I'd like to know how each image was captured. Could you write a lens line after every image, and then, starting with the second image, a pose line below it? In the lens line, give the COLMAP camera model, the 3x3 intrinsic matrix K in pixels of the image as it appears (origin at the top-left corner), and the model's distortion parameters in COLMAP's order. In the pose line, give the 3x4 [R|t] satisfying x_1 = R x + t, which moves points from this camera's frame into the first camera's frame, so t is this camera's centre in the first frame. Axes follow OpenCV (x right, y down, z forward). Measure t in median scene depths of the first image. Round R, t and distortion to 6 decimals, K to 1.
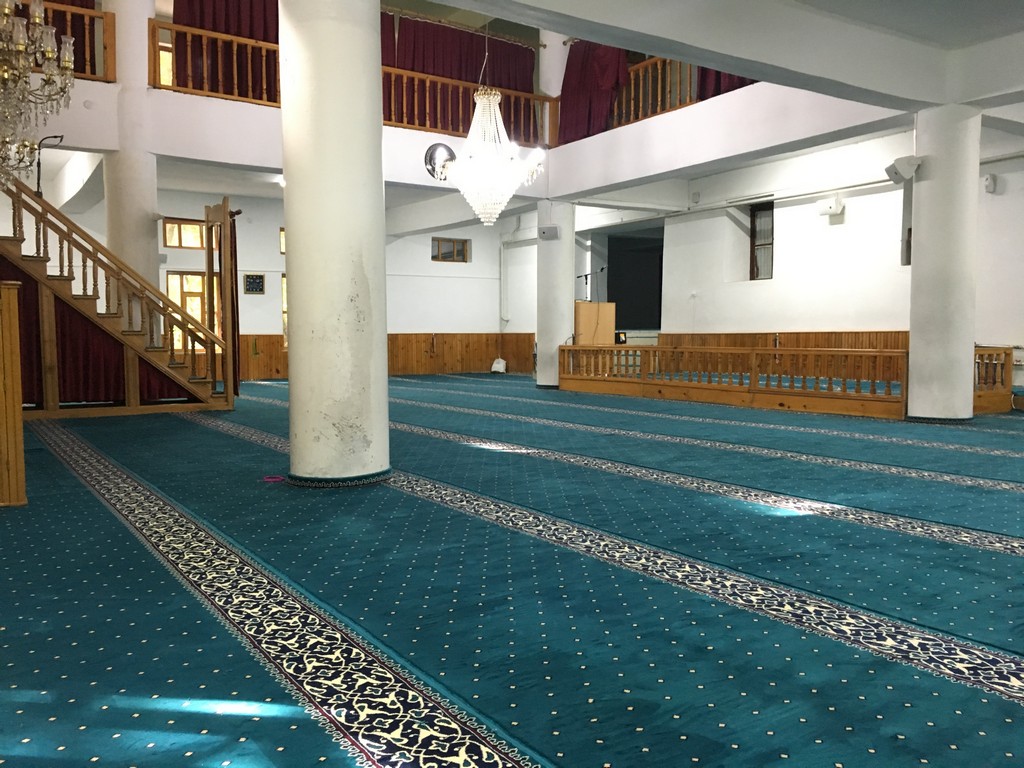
lens RADIAL K [[864.1, 0, 512.2], [0, 864.1, 381.2], [0, 0, 1]] dist [0.079128, -0.094761]
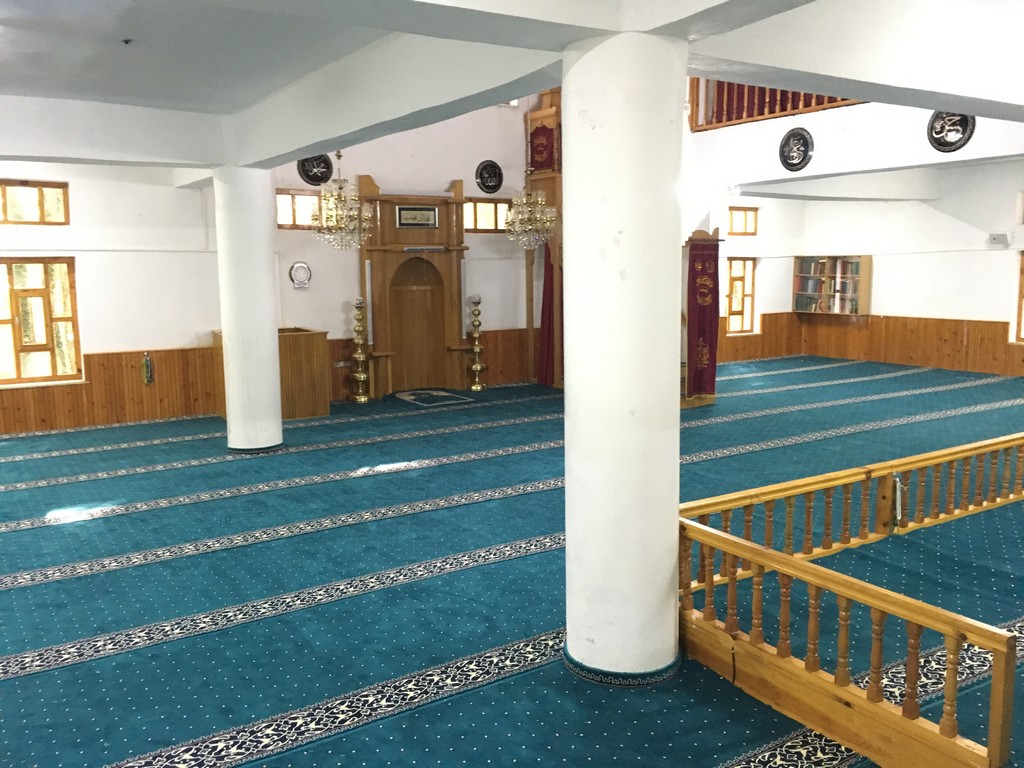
lens RADIAL K [[864.1, 0, 512.2], [0, 864.1, 381.2], [0, 0, 1]] dist [0.079128, -0.094761]
pose [[-0.005185, 0.137787, -0.990448, 0.931644], [-0.039330, 0.989667, 0.137884, -0.176924], [0.999213, 0.039669, 0.000288, 0.881966]]
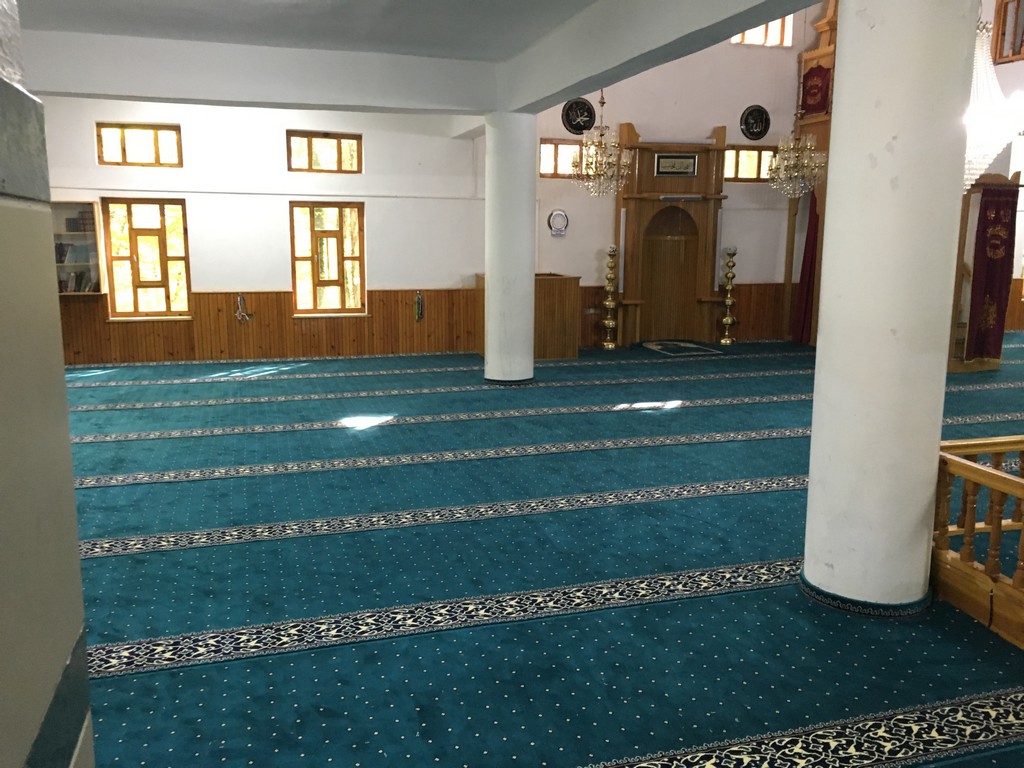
lens RADIAL K [[864.1, 0, 512.2], [0, 864.1, 381.2], [0, 0, 1]] dist [0.079128, -0.094761]
pose [[-0.289047, 0.166976, -0.942640, 0.953280], [-0.050664, 0.980623, 0.189239, -0.150342], [0.955973, 0.102457, -0.274986, 0.886416]]
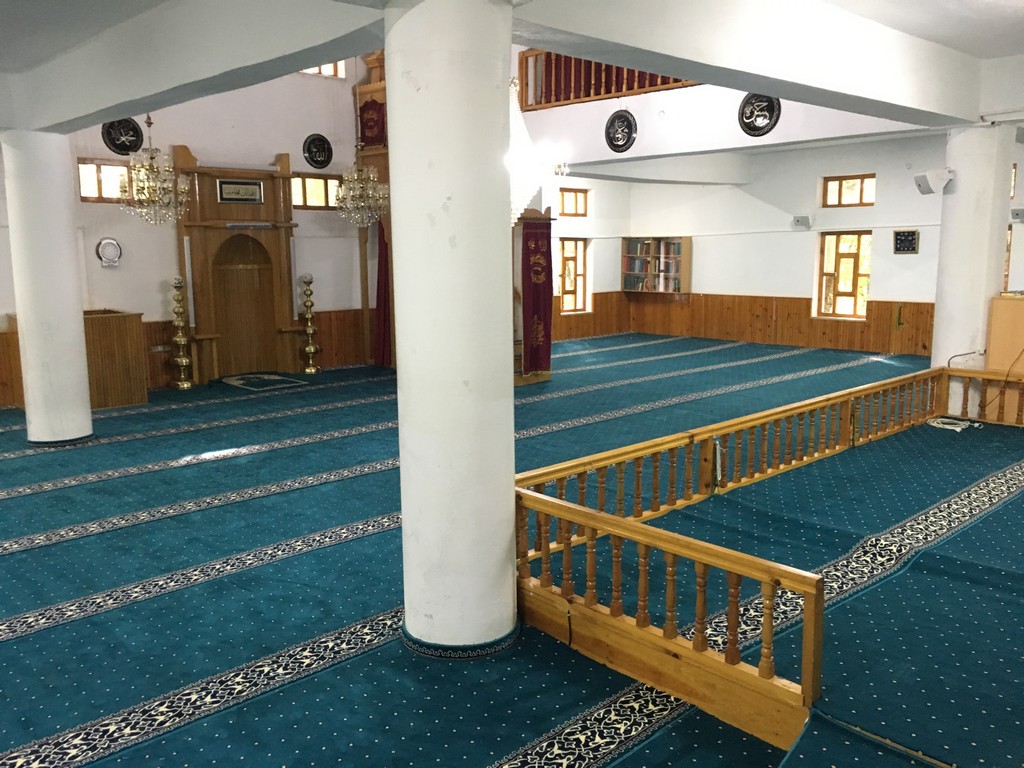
lens RADIAL K [[864.1, 0, 512.2], [0, 864.1, 381.2], [0, 0, 1]] dist [0.079128, -0.094761]
pose [[0.178827, 0.154110, -0.971736, 0.922858], [-0.041163, 0.987964, 0.149108, -0.169225], [0.983019, 0.013335, 0.183018, 0.887164]]
